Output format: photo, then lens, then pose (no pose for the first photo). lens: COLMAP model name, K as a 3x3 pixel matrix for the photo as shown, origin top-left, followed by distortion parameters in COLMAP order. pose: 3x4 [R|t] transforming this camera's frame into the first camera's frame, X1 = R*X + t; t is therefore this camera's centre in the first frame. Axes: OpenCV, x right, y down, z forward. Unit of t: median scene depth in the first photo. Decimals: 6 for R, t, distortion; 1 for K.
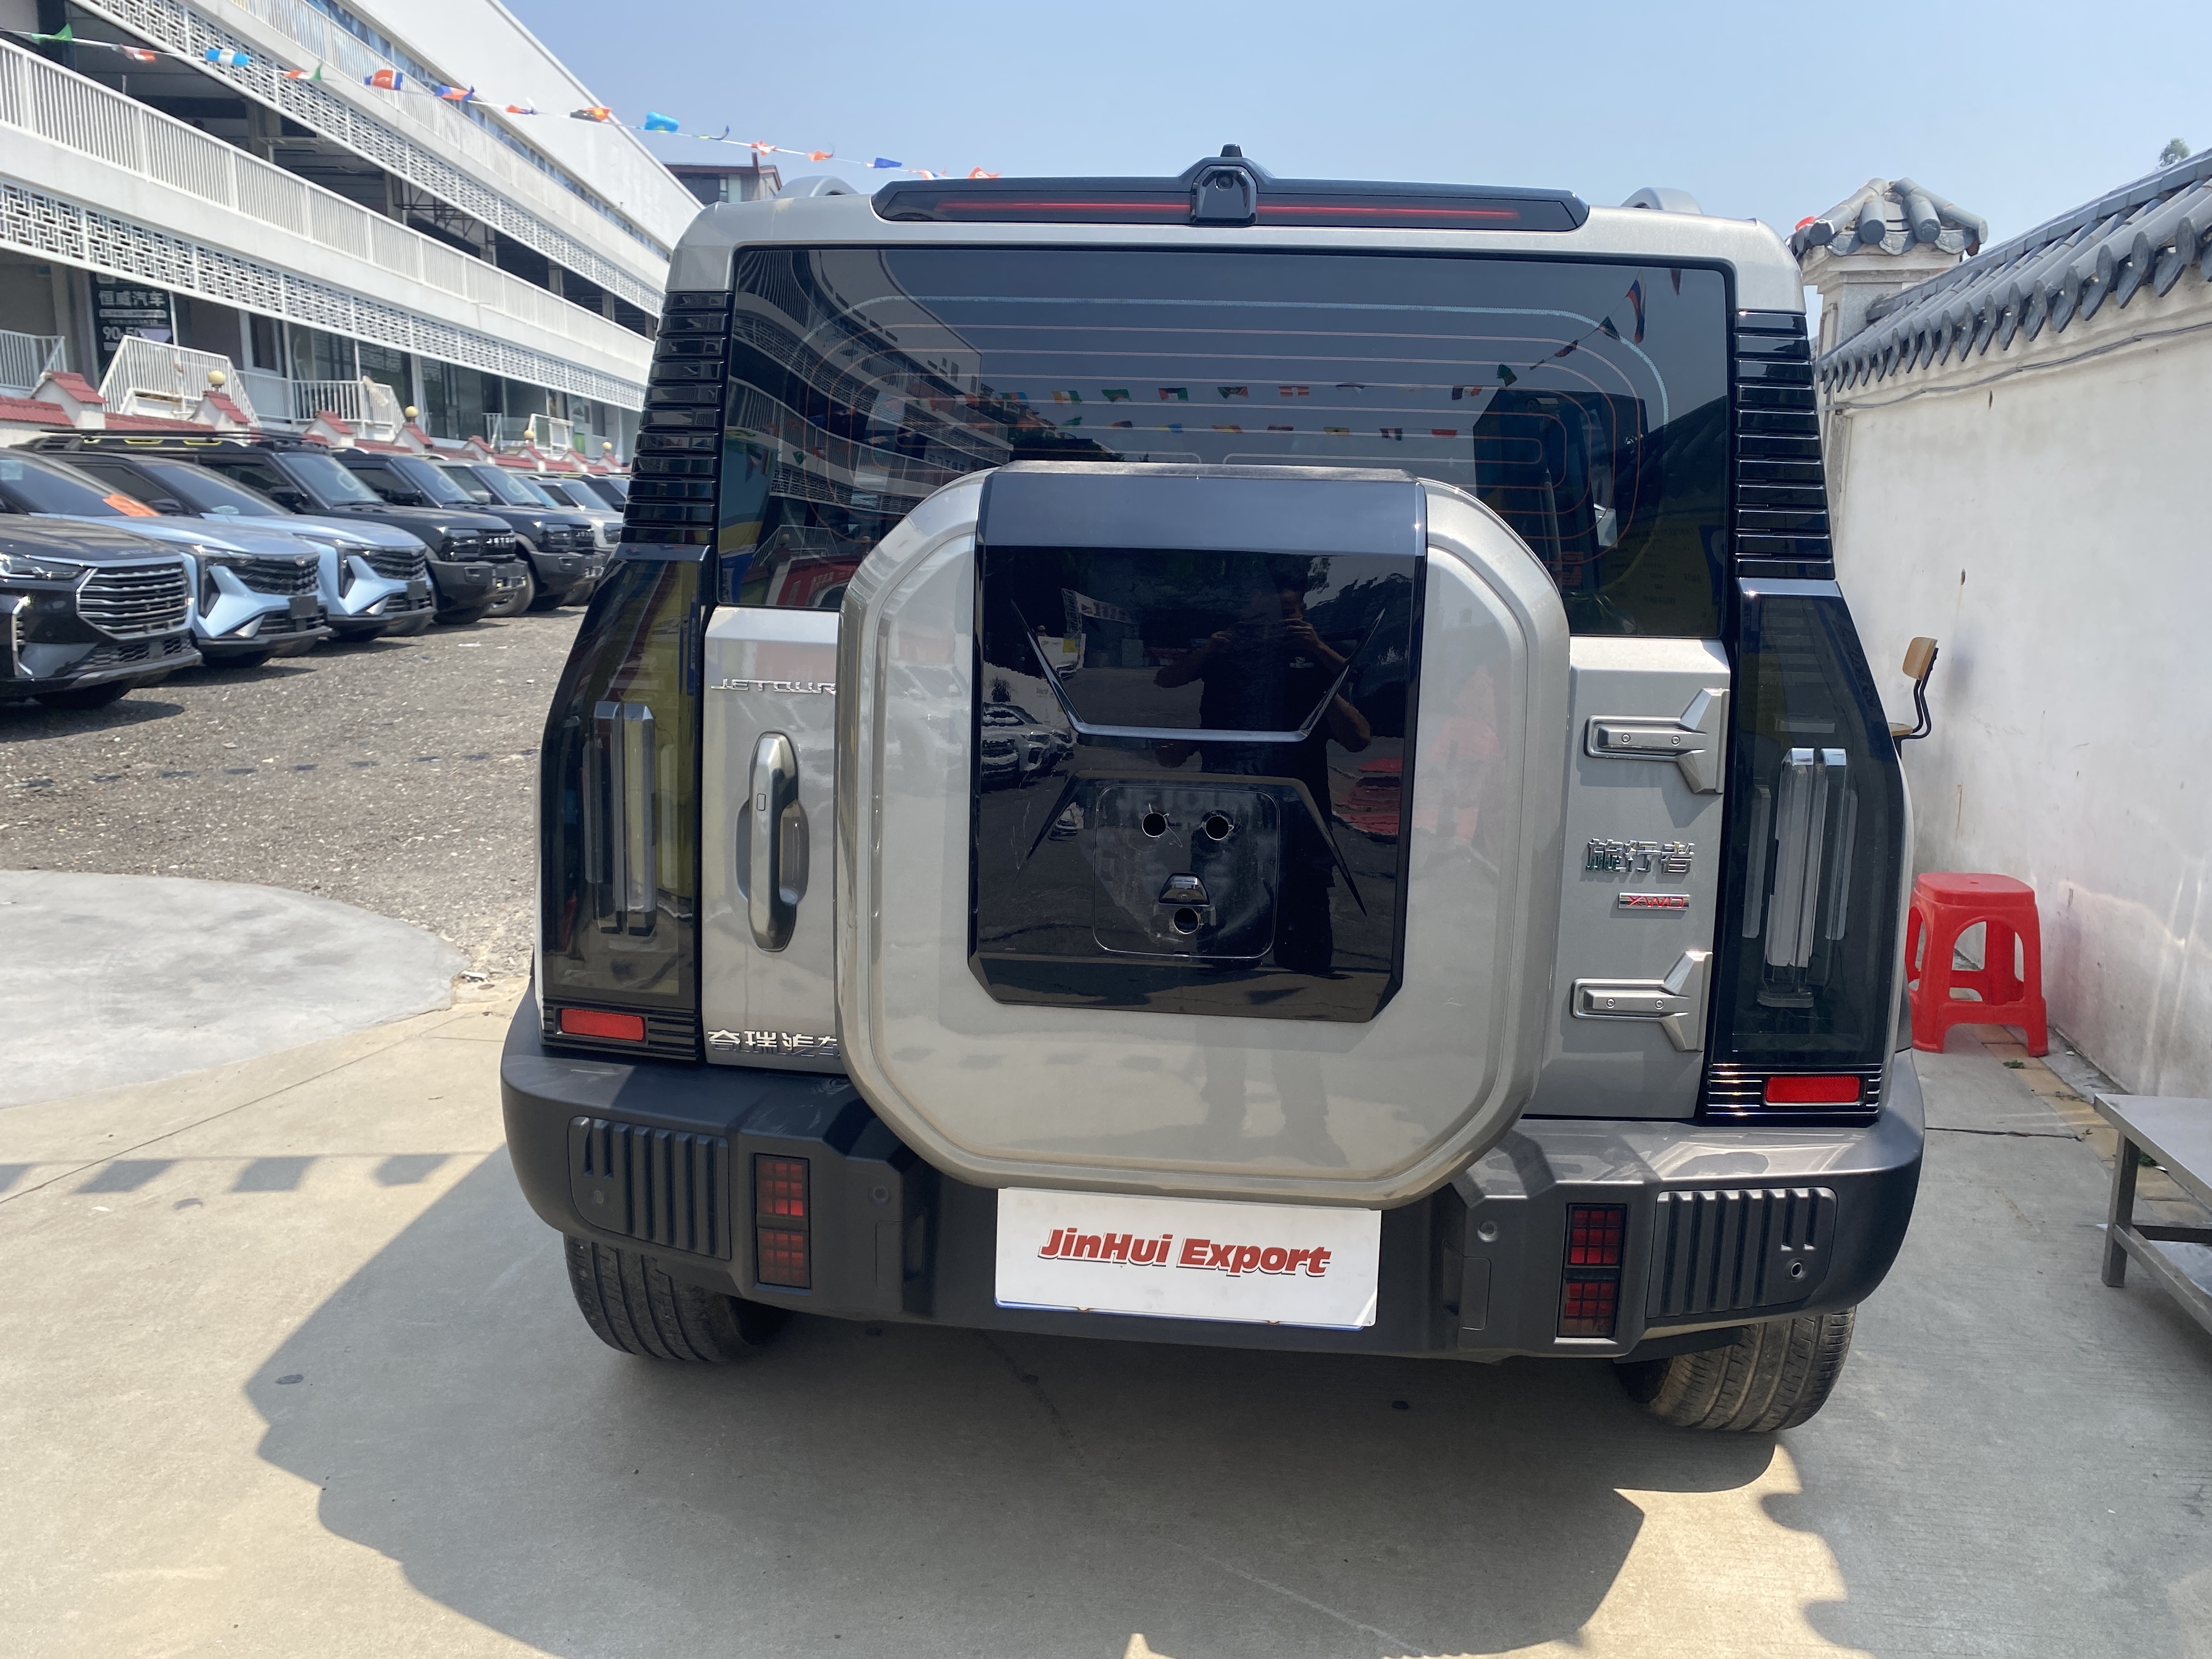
lens RADIAL K [[1644.0, 0, 1107.8], [0, 1644.0, 830.1], [0, 0, 1]] dist [0.009624, -0.005580]
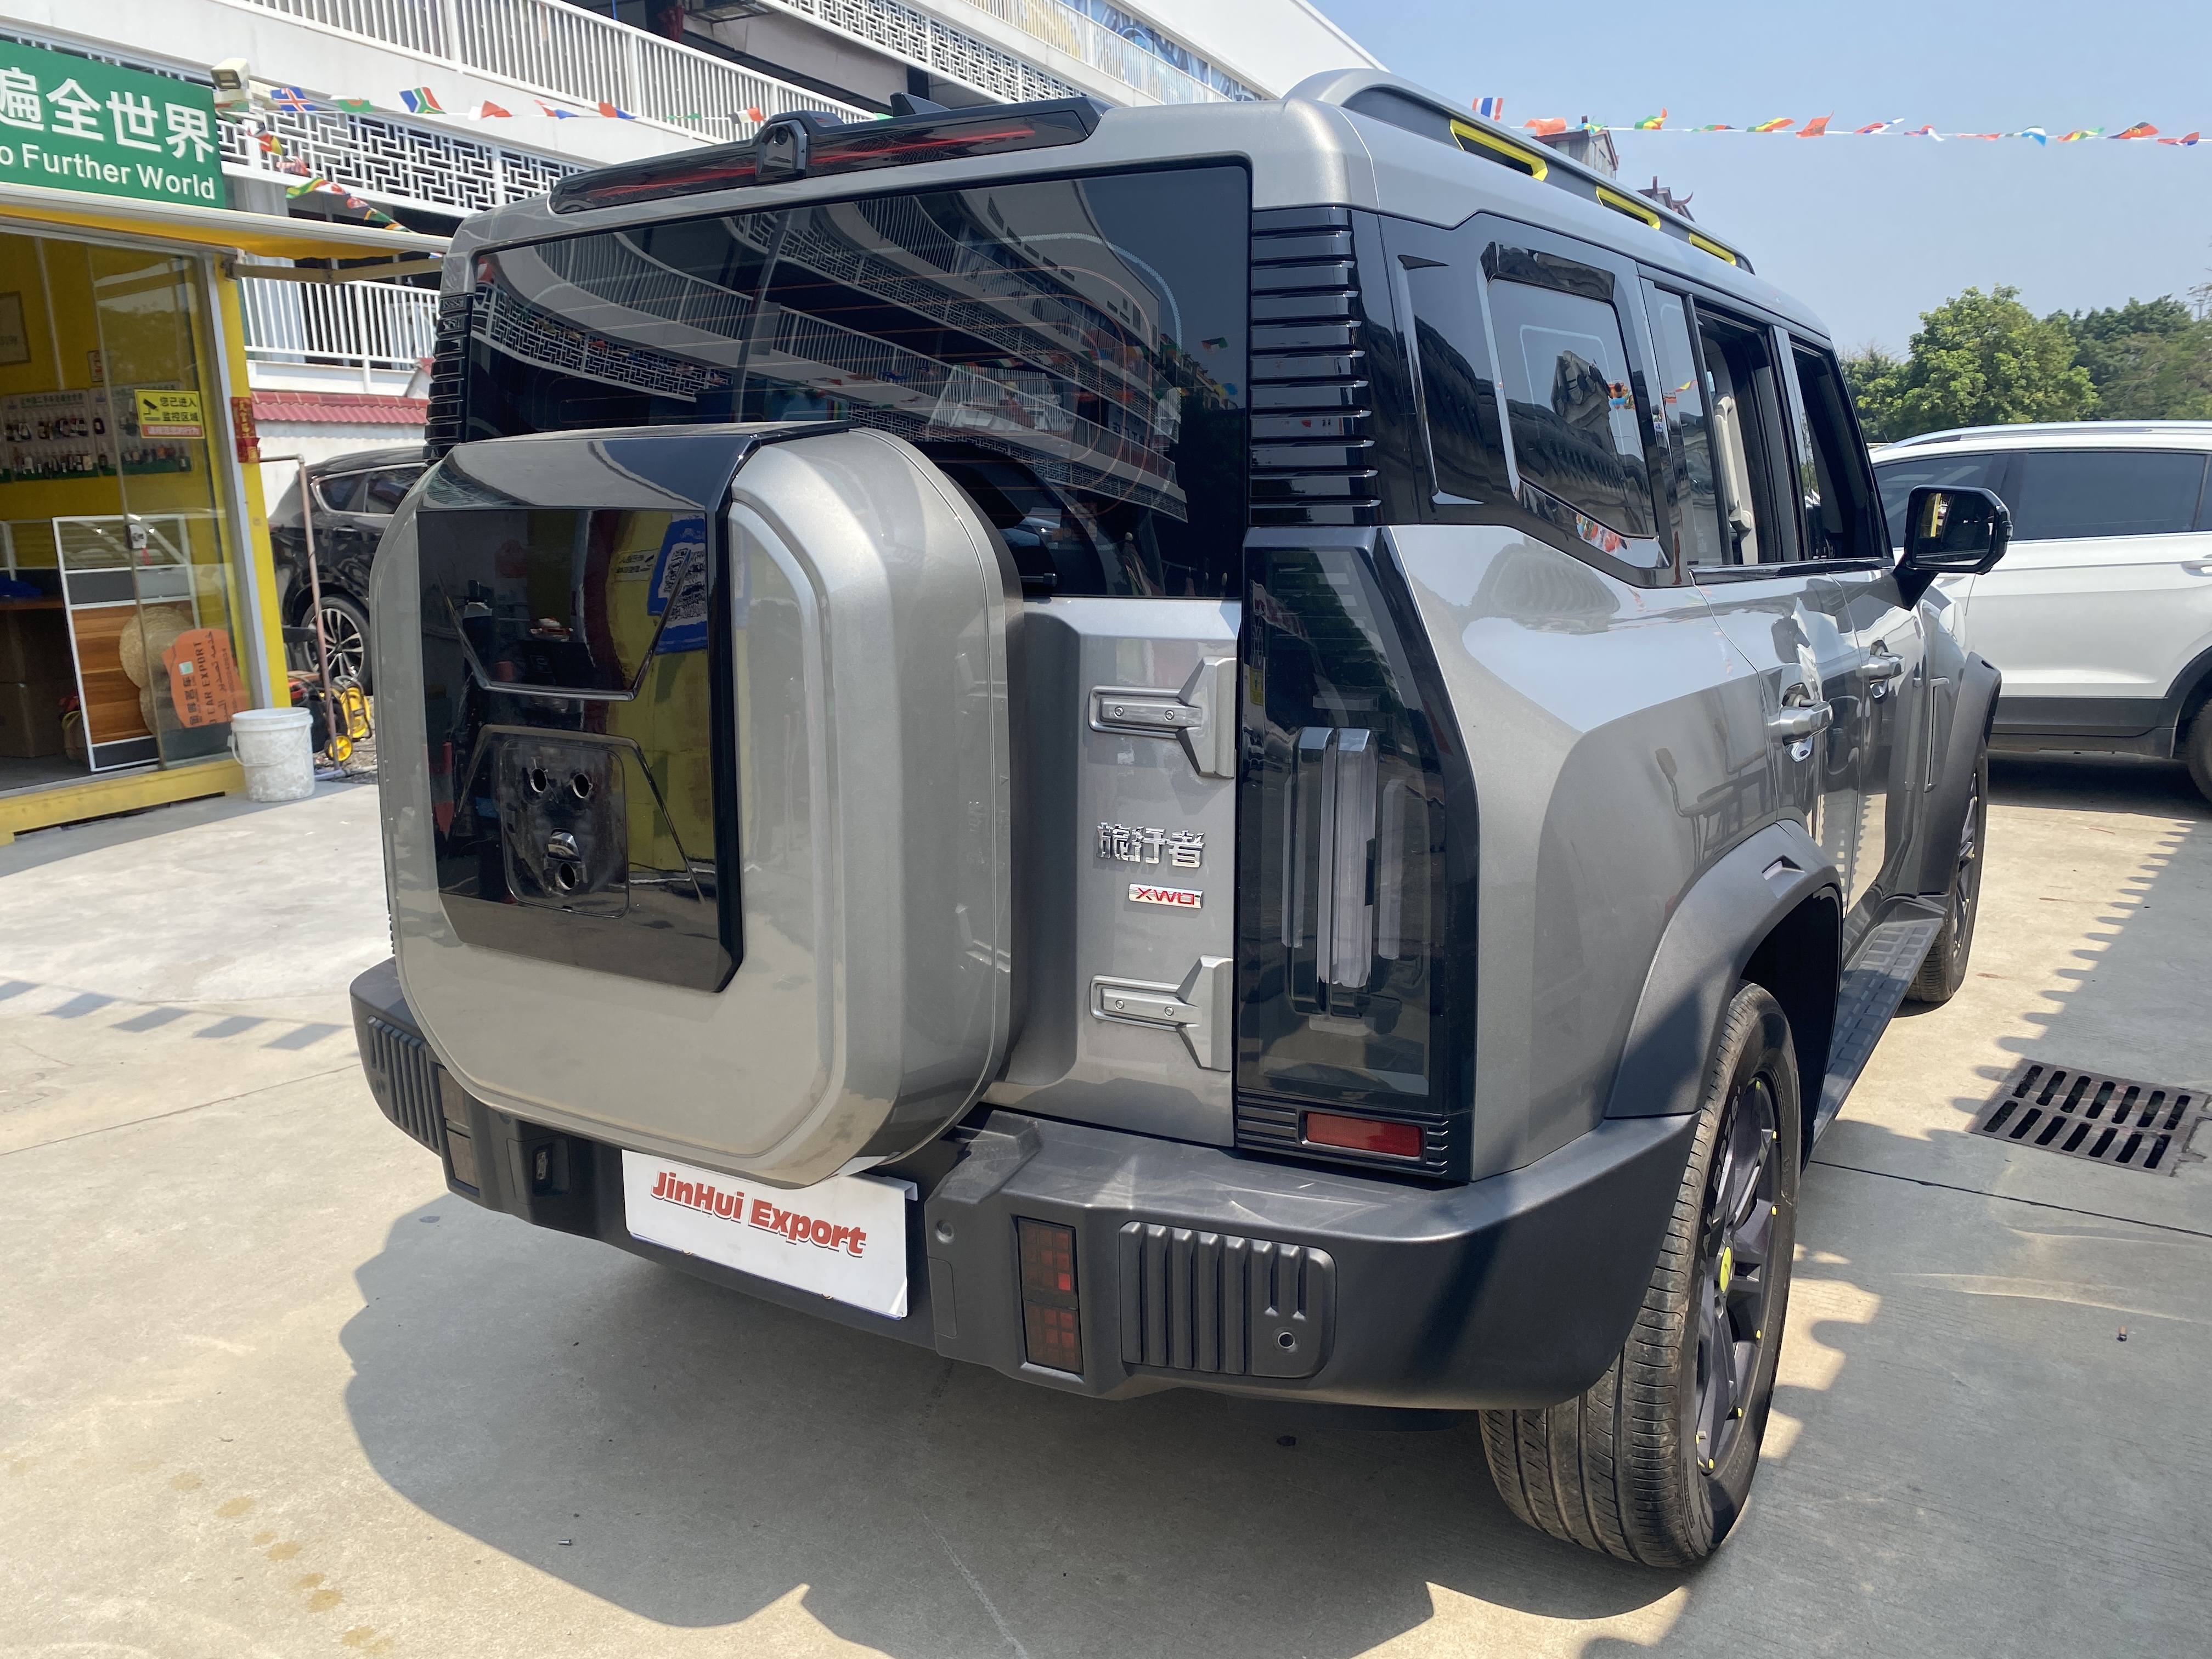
lens RADIAL K [[1644.0, 0, 1105.5], [0, 1644.0, 830.9], [0, 0, 1]] dist [0.009624, -0.005580]
pose [[0.895470, 0.052935, -0.441963, 0.675622], [-0.046495, 0.998596, 0.025399, -0.012386], [0.442687, -0.002195, 0.896674, 0.191468]]
